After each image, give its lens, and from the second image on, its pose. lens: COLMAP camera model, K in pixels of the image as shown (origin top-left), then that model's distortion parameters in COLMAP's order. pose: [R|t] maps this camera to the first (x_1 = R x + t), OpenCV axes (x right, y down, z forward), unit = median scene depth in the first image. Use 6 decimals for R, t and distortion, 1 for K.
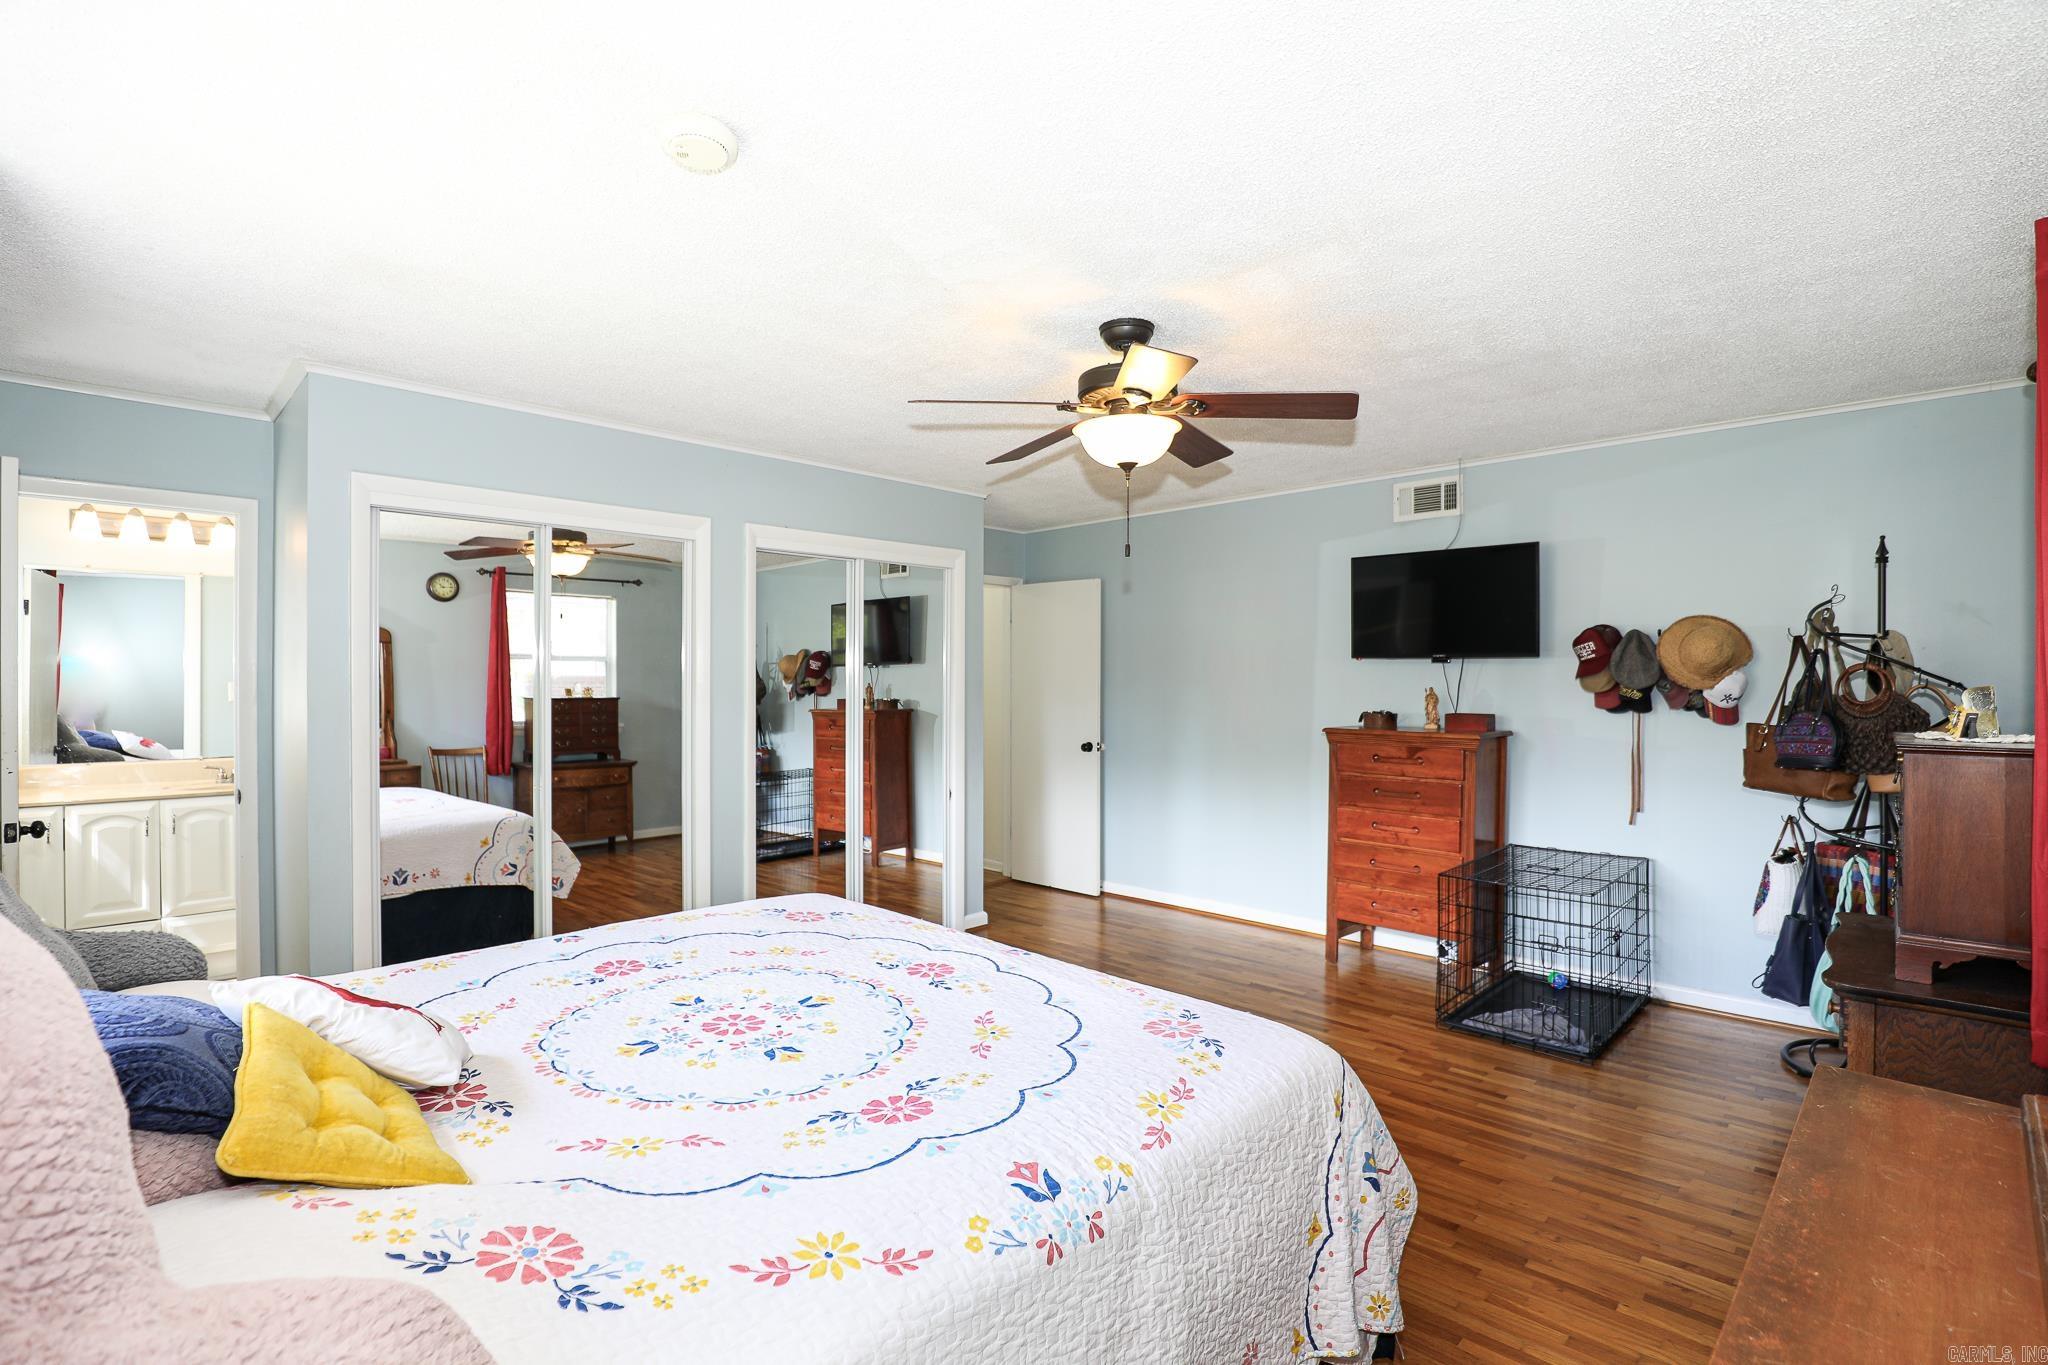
lens RADIAL K [[950.9, 0, 1025.7], [0, 950.9, 690.5], [0, 0, 1]] dist [-0.032924, 0.008113]
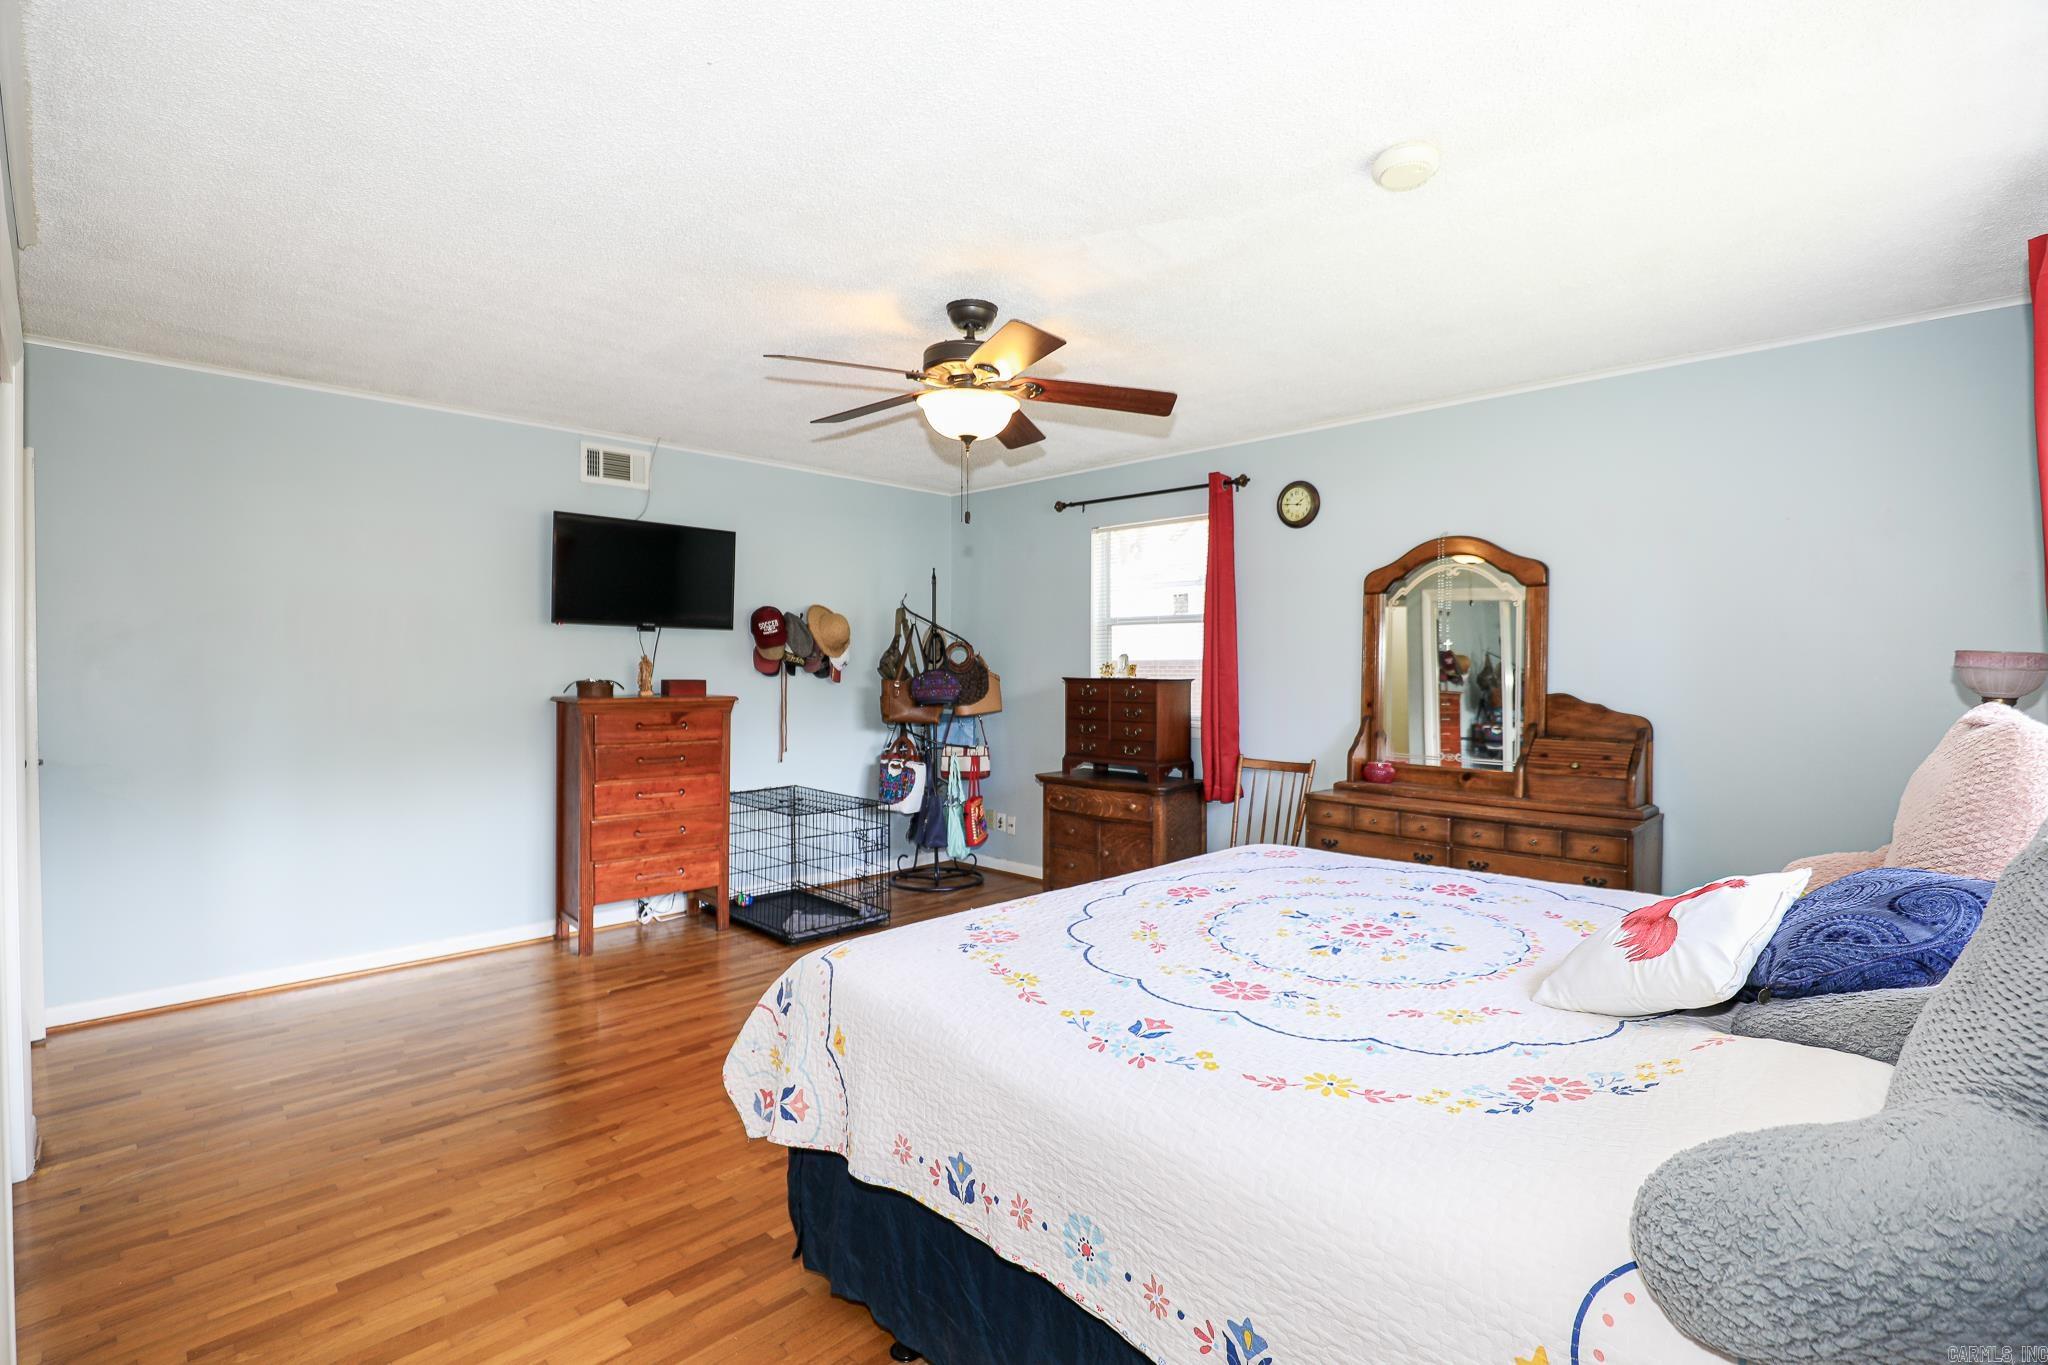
lens RADIAL K [[944.4, 0, 1055.8], [0, 944.4, 671.8], [0, 0, 1]] dist [-0.058873, 0.009487]
pose [[-0.024886, -0.001707, 0.999689, -0.663951], [0.008802, 0.999959, 0.001926, 0.018532], [-0.999652, 0.008847, -0.024870, 0.653963]]
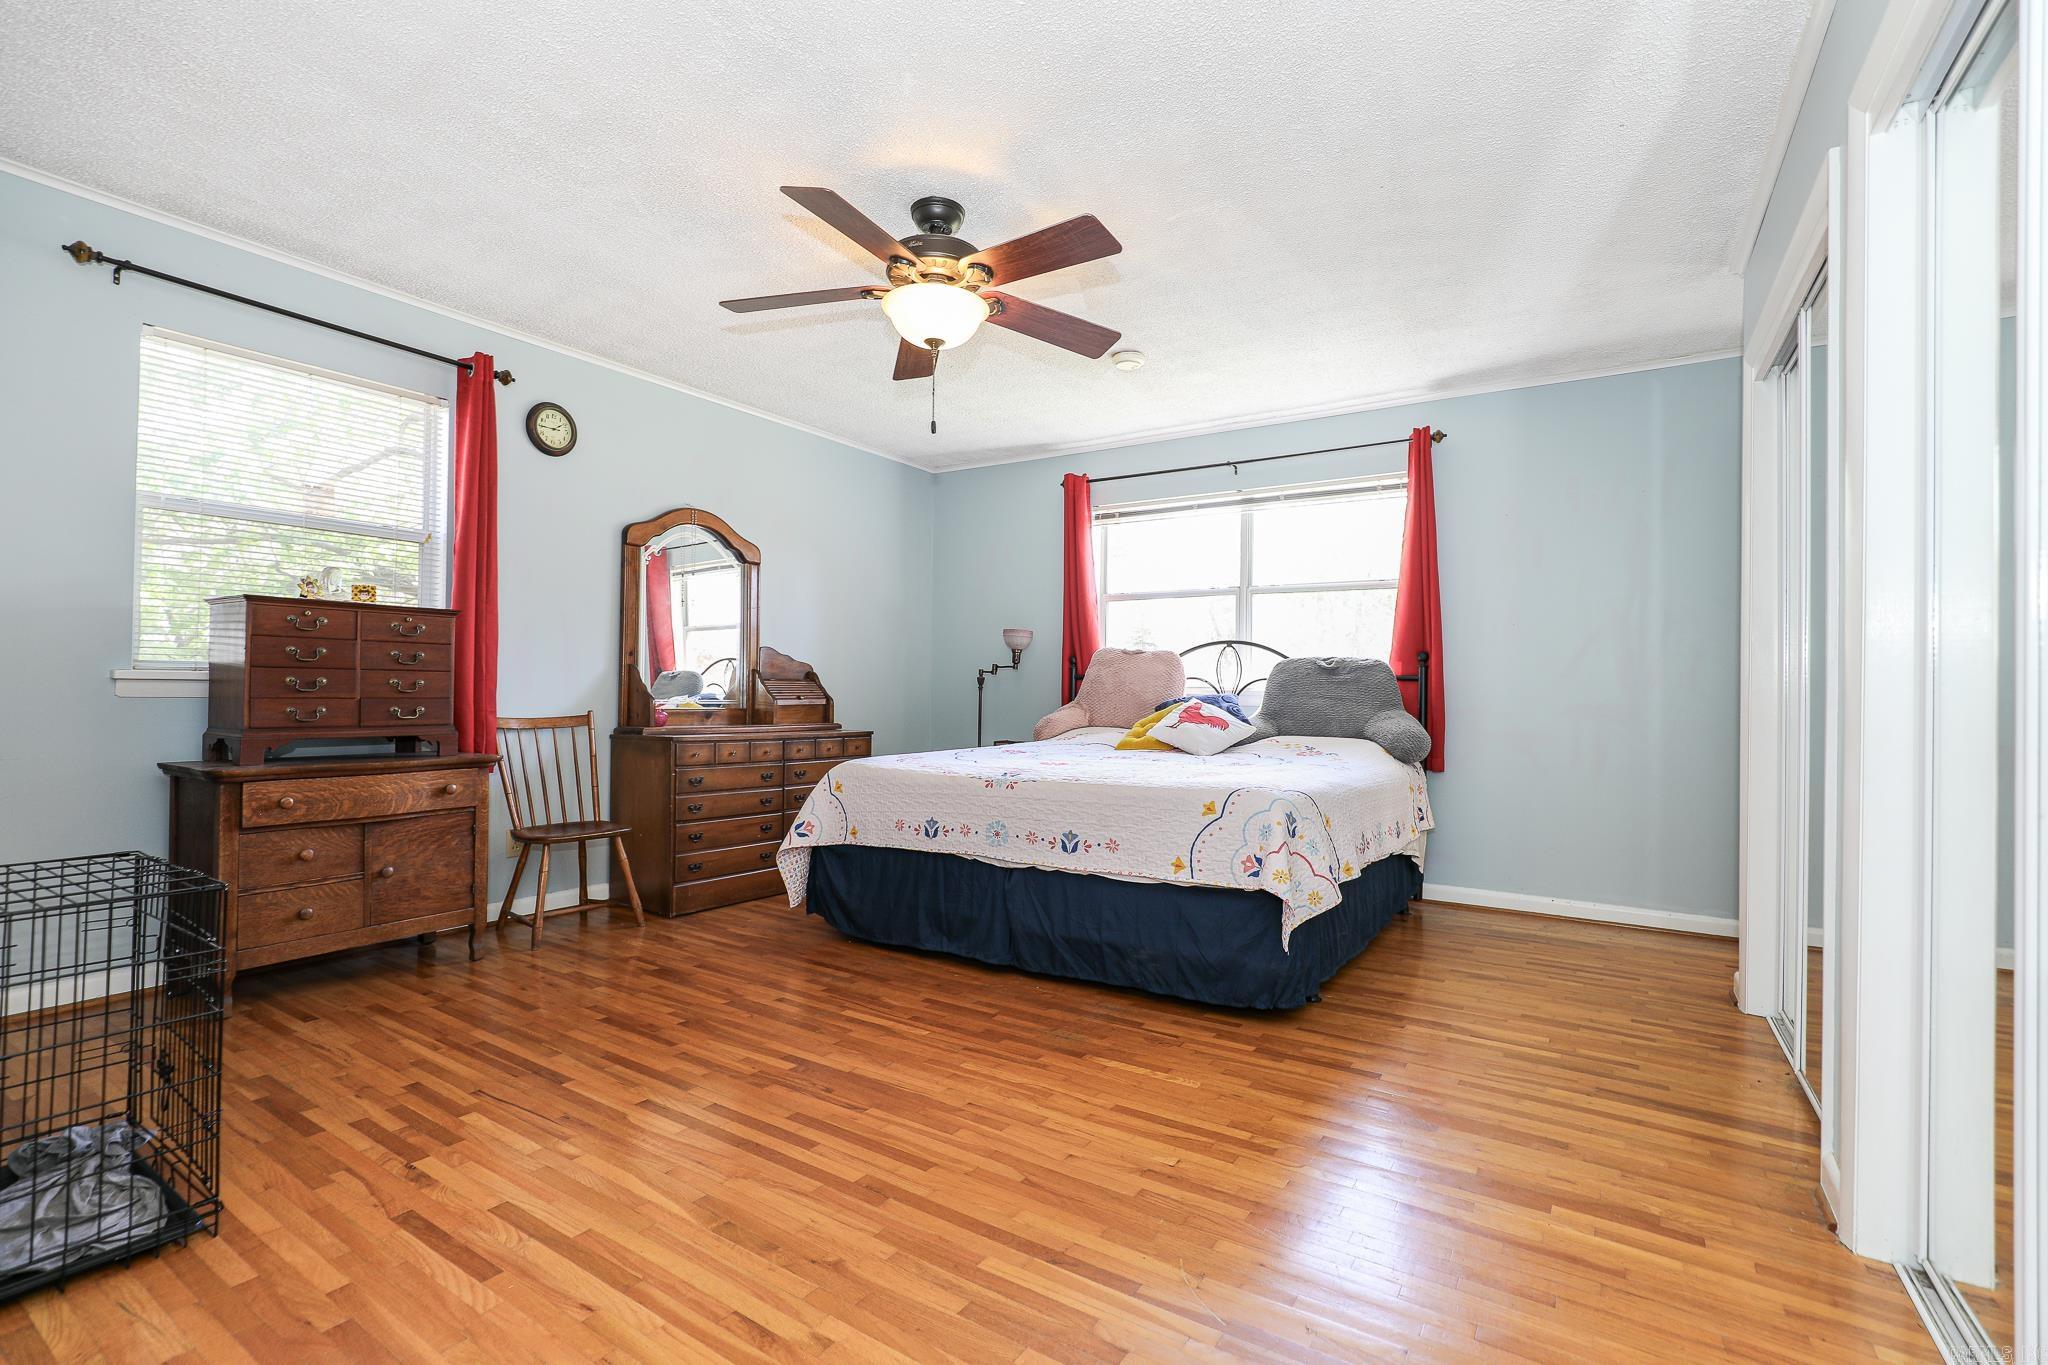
lens RADIAL K [[918.6, 0, 1025.1], [0, 918.6, 657.9], [0, 0, 1]] dist [-0.010141, 0.000718]
pose [[-0.982581, -0.016901, -0.185062, 0.133518], [-0.014255, 0.999776, -0.015619, 0.077203], [0.185285, -0.012709, -0.982603, 1.398400]]
